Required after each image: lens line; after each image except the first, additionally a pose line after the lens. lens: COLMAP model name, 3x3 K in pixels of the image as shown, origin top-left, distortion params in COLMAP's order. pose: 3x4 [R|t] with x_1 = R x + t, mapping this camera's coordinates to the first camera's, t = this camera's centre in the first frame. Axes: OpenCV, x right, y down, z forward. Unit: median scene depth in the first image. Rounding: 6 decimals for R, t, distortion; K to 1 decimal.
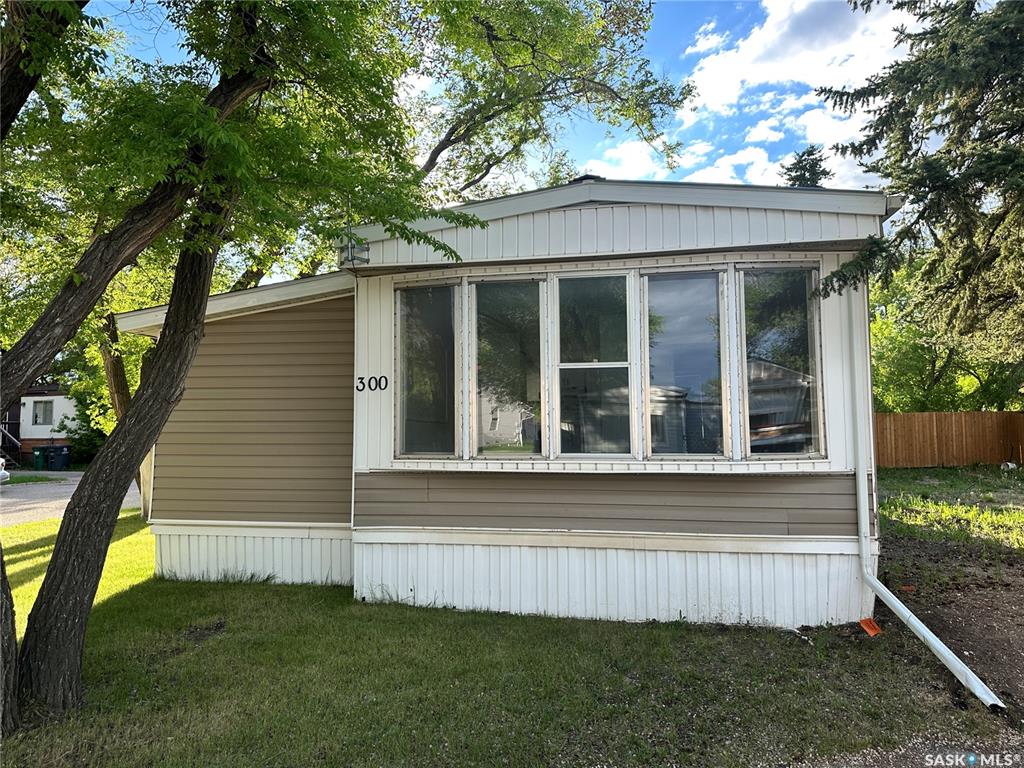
lens RADIAL K [[711.3, 0, 512.0], [0, 711.3, 384.0], [0, 0, 1]] dist [0.109174, -0.161574]
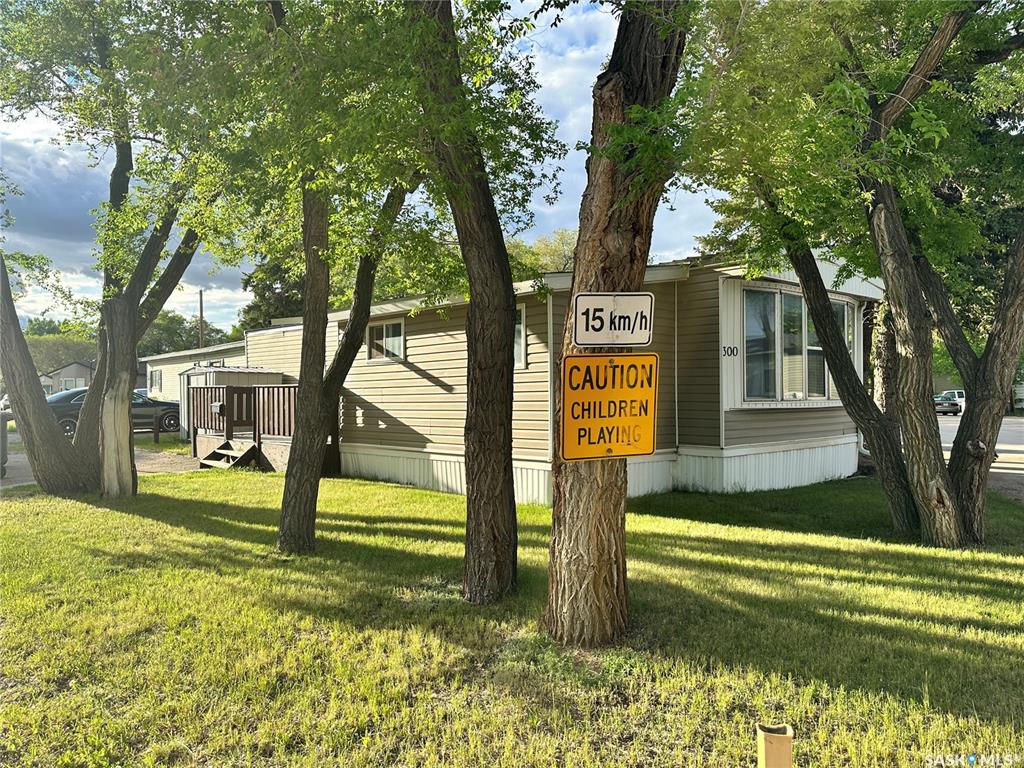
lens RADIAL K [[711.3, 0, 512.0], [0, 711.3, 384.0], [0, 0, 1]] dist [0.109174, -0.161574]
pose [[0.573392, 0.014372, 0.819155, -1.679755], [-0.060571, 0.997853, 0.024892, 0.057433], [-0.817039, -0.063890, 0.573032, 0.504264]]
